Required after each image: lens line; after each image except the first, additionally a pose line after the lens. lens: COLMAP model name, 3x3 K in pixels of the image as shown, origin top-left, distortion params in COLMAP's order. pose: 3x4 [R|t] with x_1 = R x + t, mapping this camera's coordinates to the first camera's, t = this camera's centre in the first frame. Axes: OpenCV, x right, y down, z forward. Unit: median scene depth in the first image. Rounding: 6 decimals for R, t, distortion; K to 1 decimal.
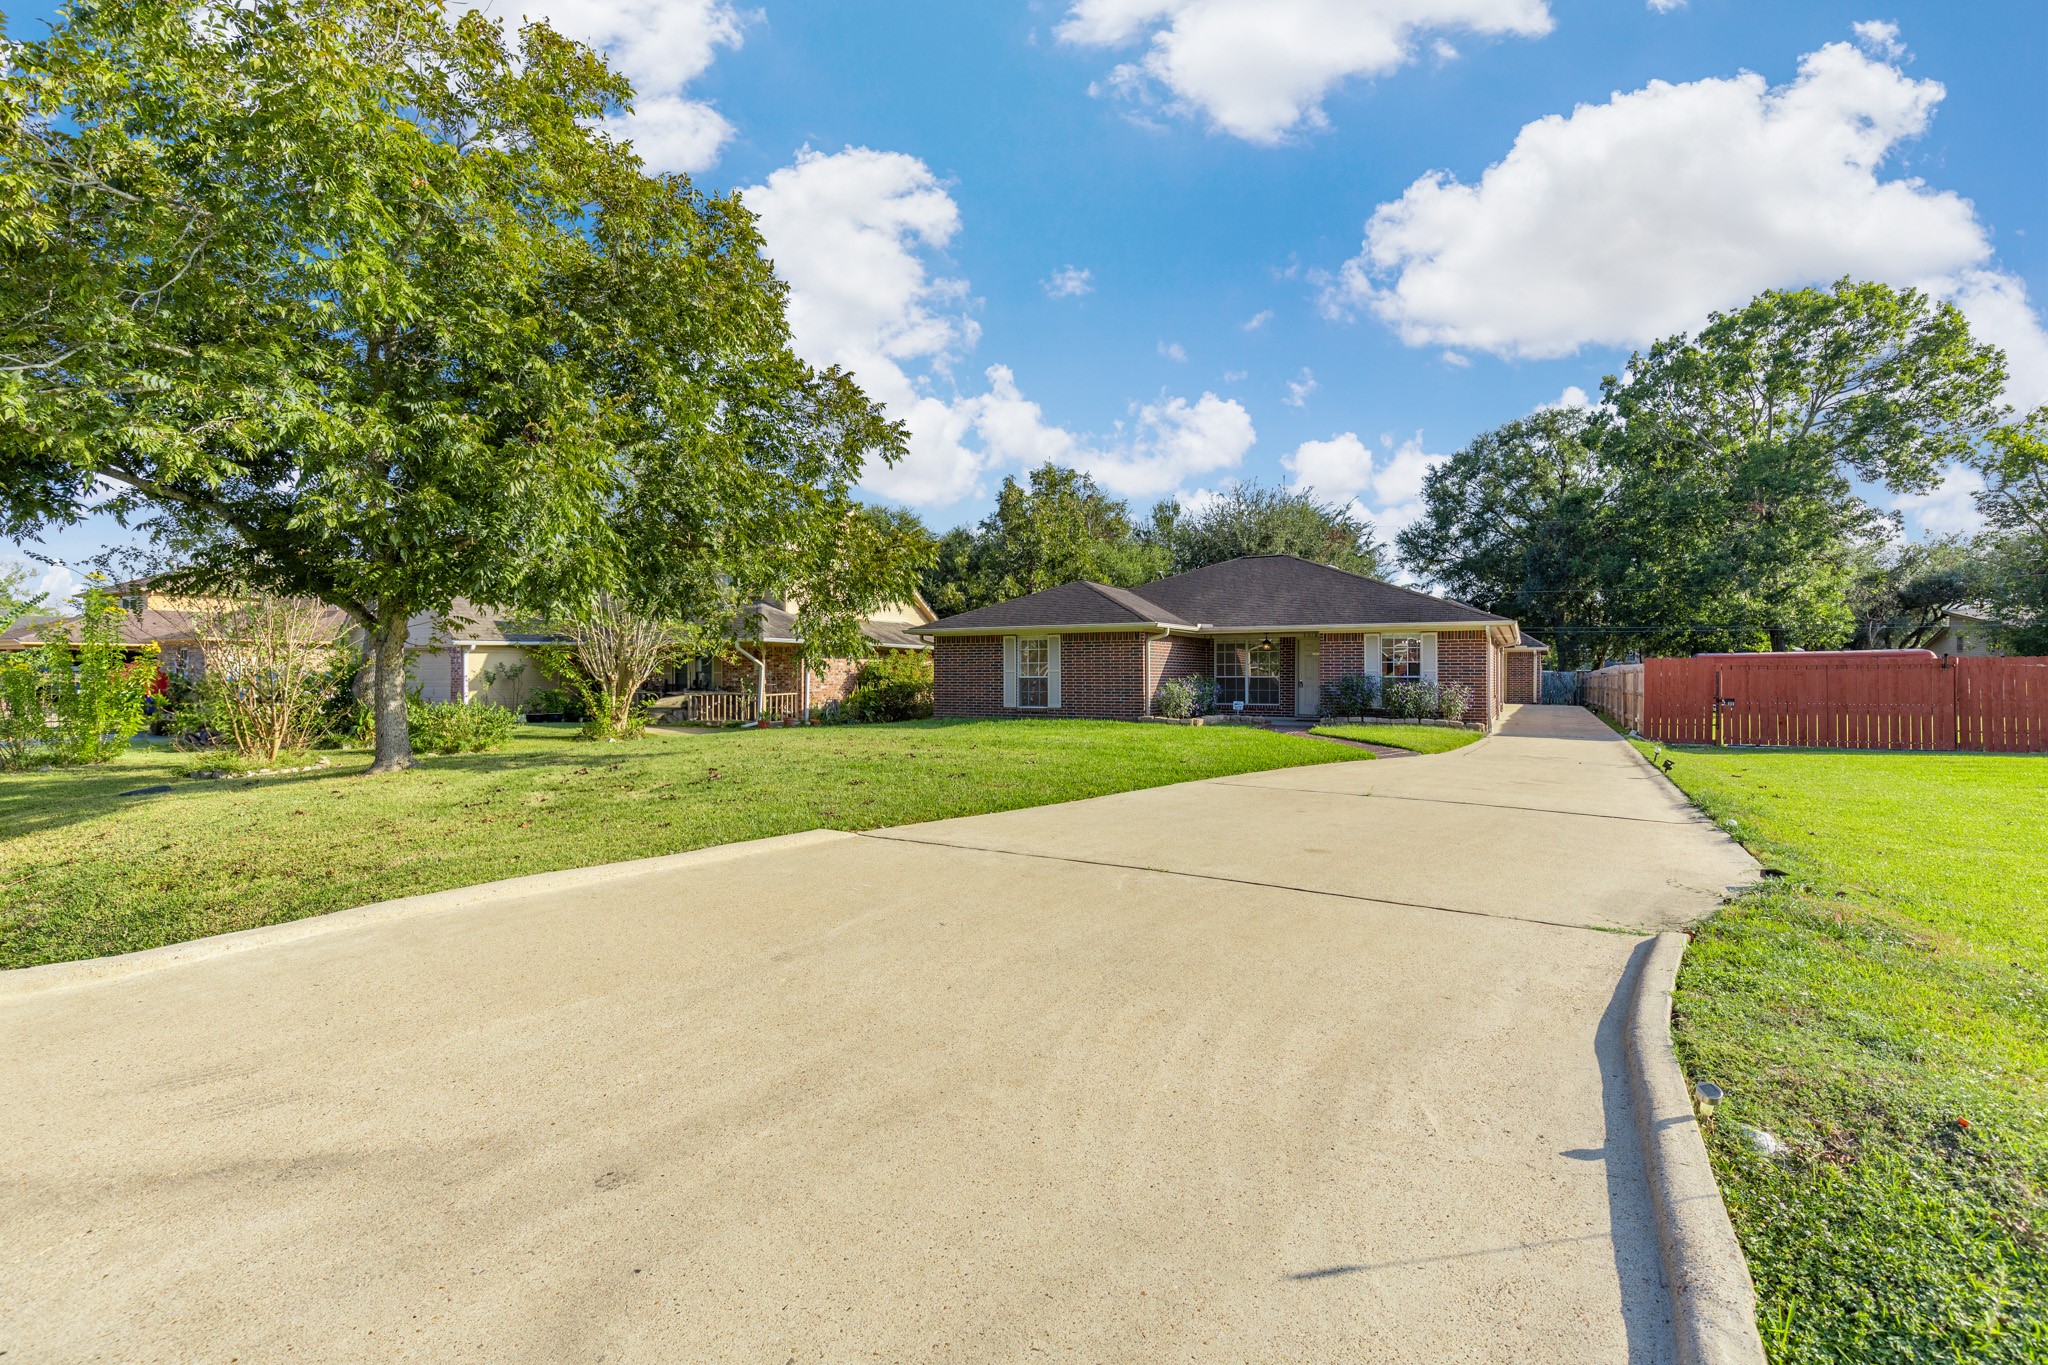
lens RADIAL K [[932.2, 0, 1024.0], [0, 932.2, 682.5], [0, 0, 1]] dist [0.002466, 0.000683]
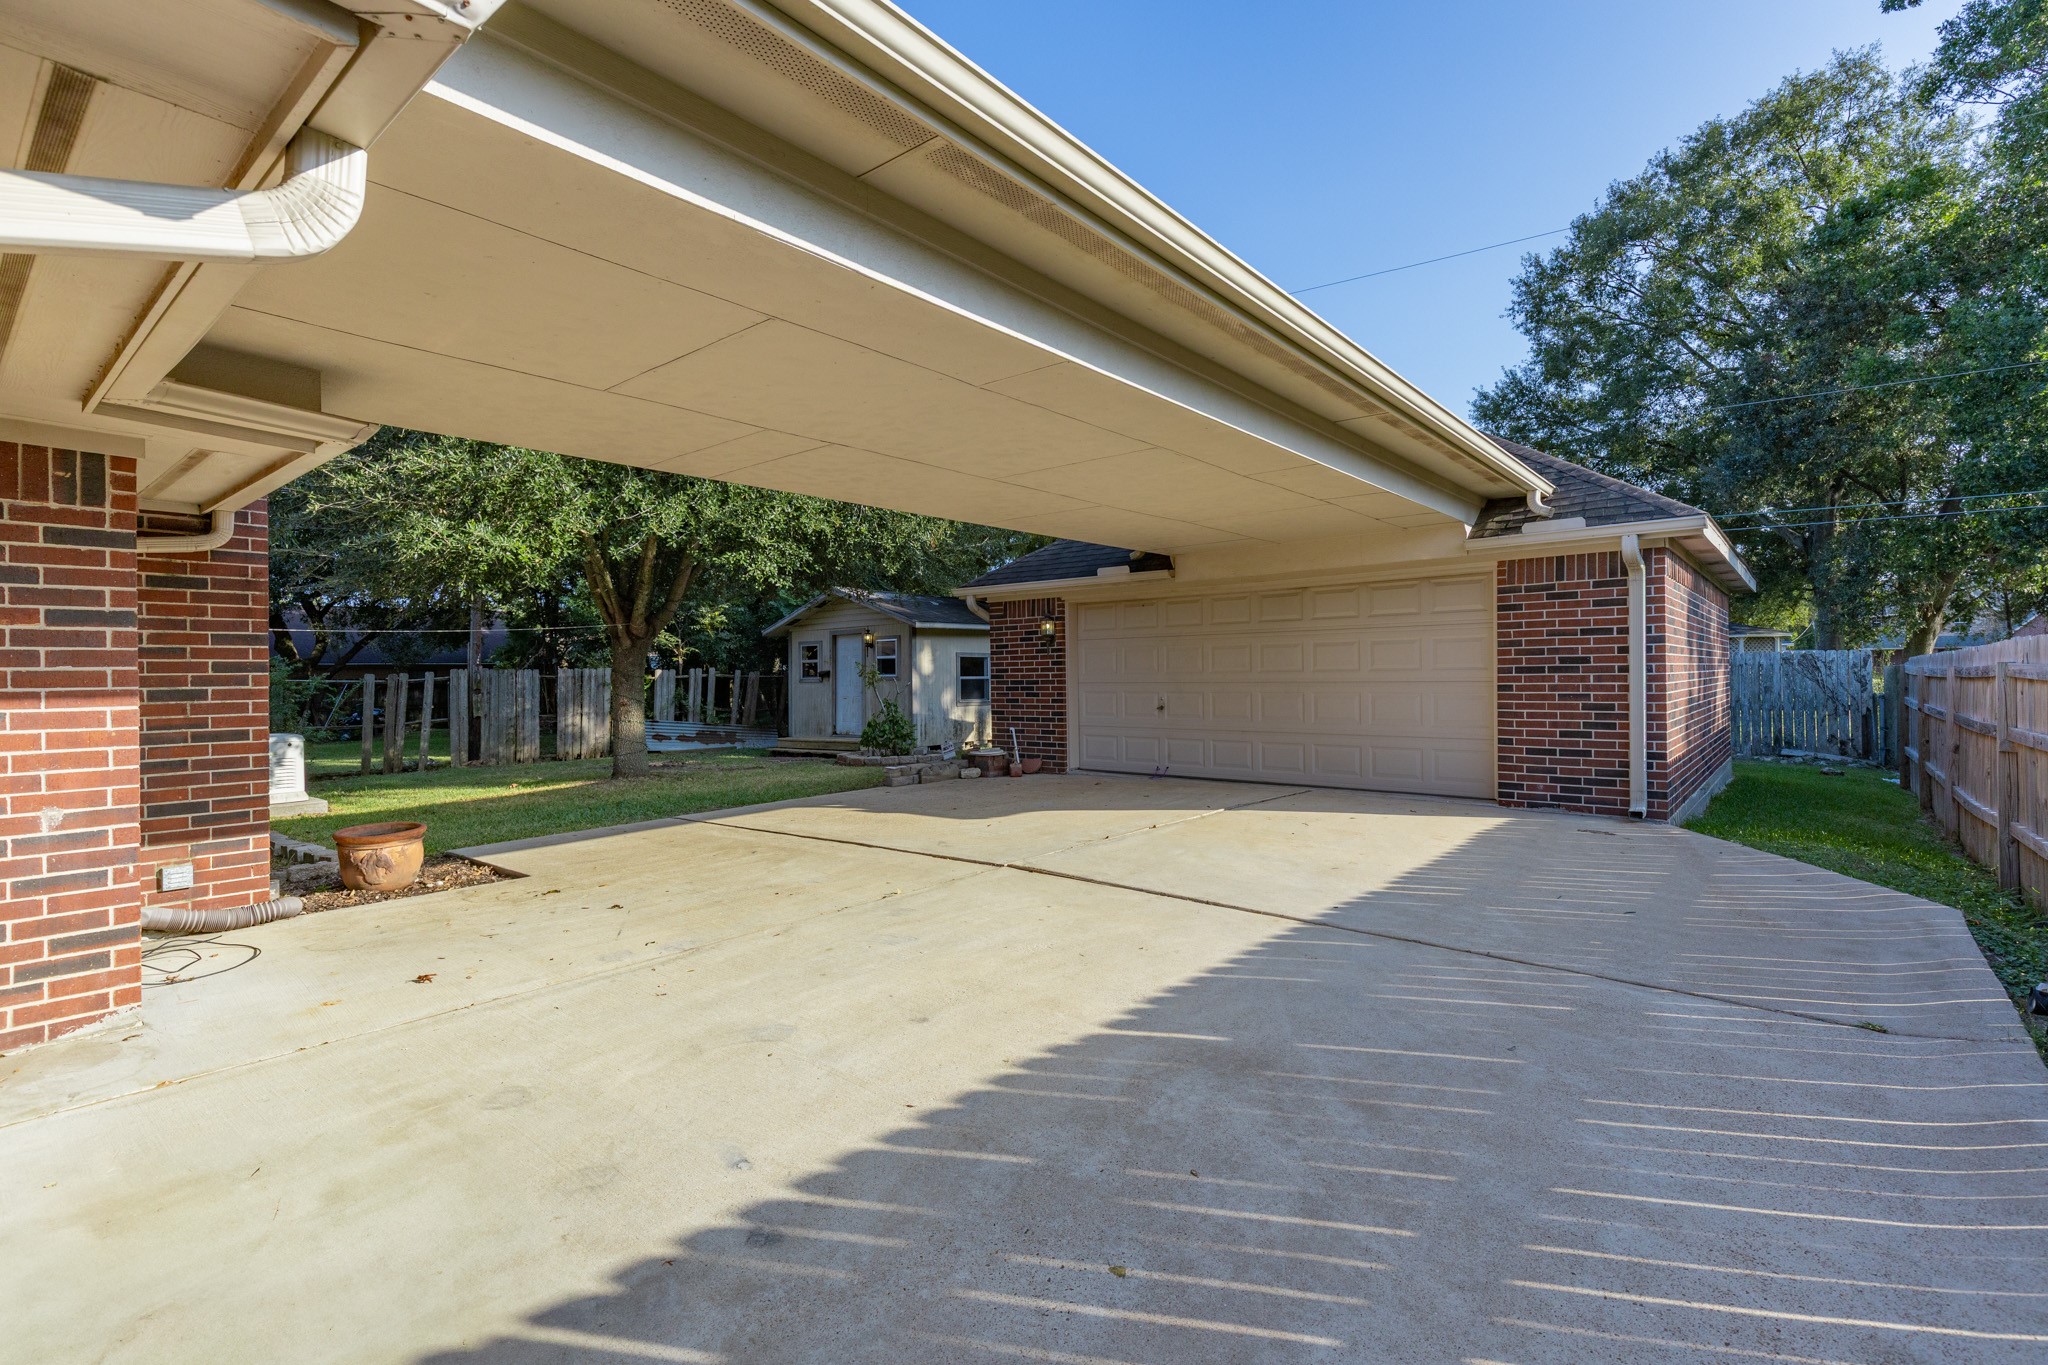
lens RADIAL K [[932.2, 0, 1024.0], [0, 932.2, 682.5], [0, 0, 1]] dist [0.002466, 0.000683]
pose [[0.978256, -0.017425, -0.206667, 0.274728], [0.016938, 0.999848, -0.004122, -0.001725], [0.206707, 0.000532, 0.978403, 0.456049]]
